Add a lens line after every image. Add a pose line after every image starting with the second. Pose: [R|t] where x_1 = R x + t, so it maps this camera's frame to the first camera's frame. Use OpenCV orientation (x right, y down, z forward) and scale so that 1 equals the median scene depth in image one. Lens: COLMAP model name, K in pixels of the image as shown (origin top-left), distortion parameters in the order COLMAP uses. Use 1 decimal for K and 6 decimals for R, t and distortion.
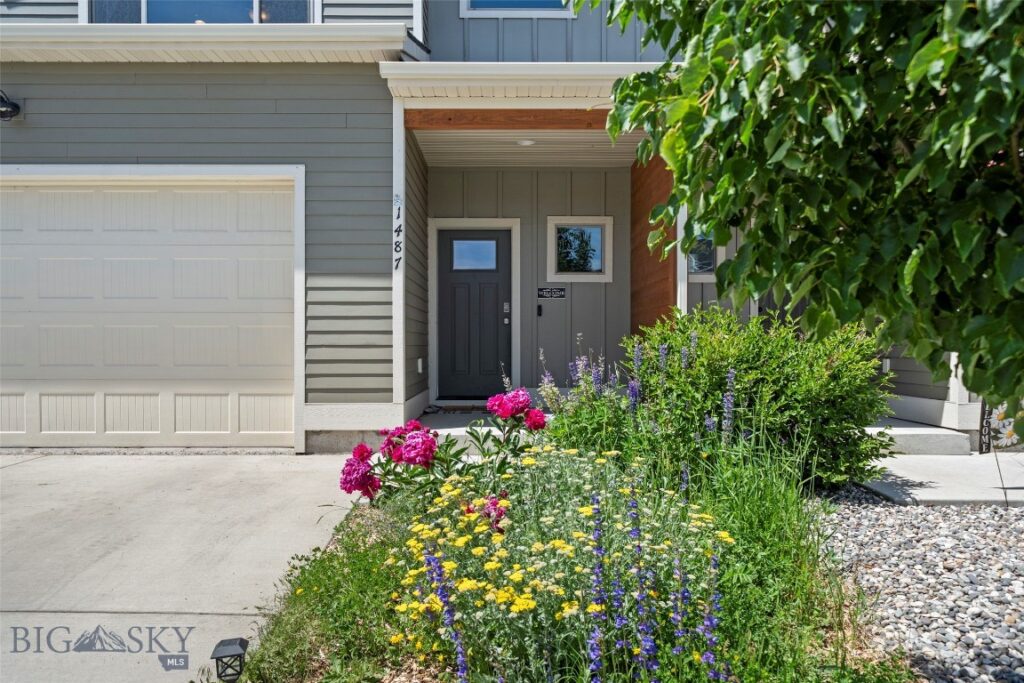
lens RADIAL K [[685.9, 0, 504.1], [0, 685.9, 350.0], [0, 0, 1]] dist [0.001716, -0.002122]
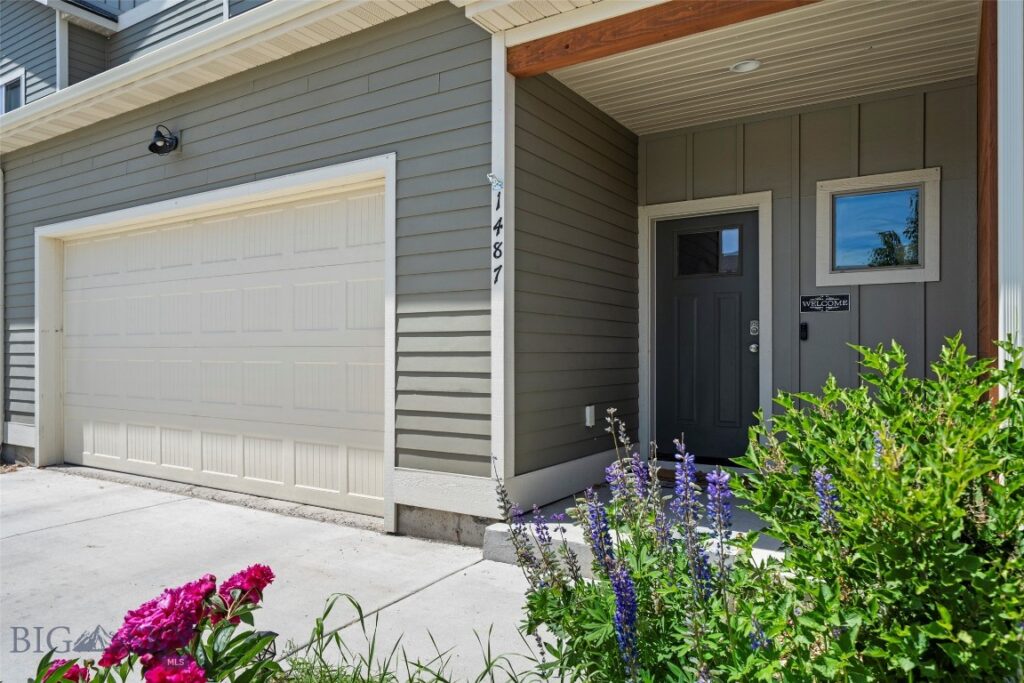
lens RADIAL K [[685.9, 0, 509.1], [0, 685.9, 350.3], [0, 0, 1]] dist [0.001716, -0.002122]
pose [[0.841775, -0.002771, -0.539822, 0.223010], [-0.004596, 0.999914, -0.012299, -0.042229], [0.539810, 0.012834, 0.841689, 0.430749]]
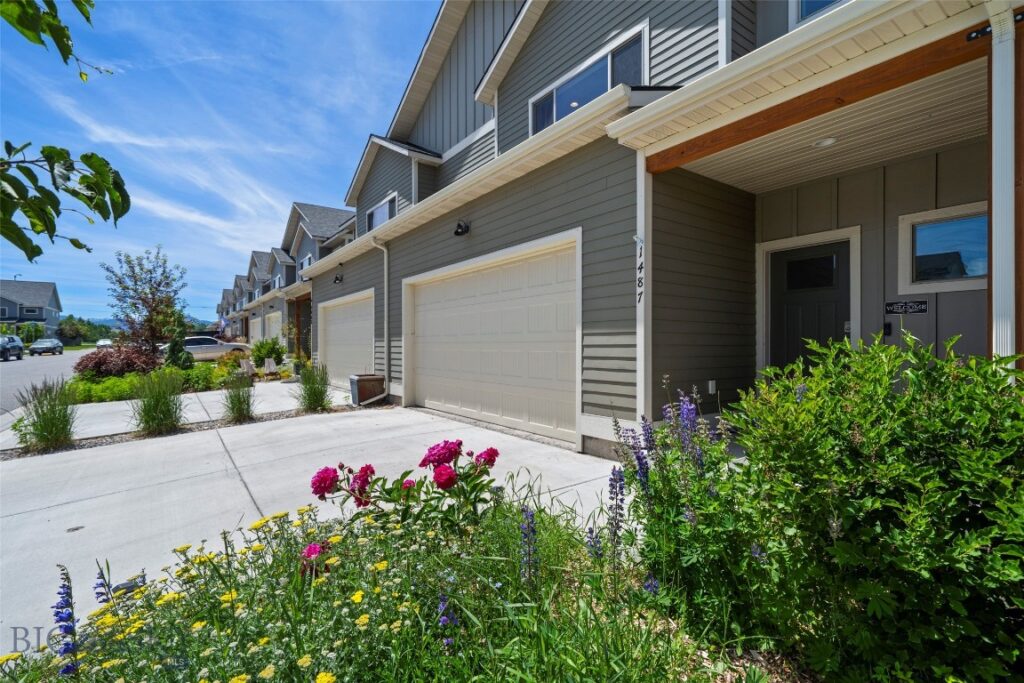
lens RADIAL K [[474.0, 0, 513.5], [0, 474.0, 345.2], [0, 0, 1]] dist [0.003348, 0.000975]
pose [[0.583861, -0.003114, -0.811848, 0.349179], [-0.007302, 0.999932, -0.009087, -0.039480], [0.811821, 0.011234, 0.583799, 0.382926]]
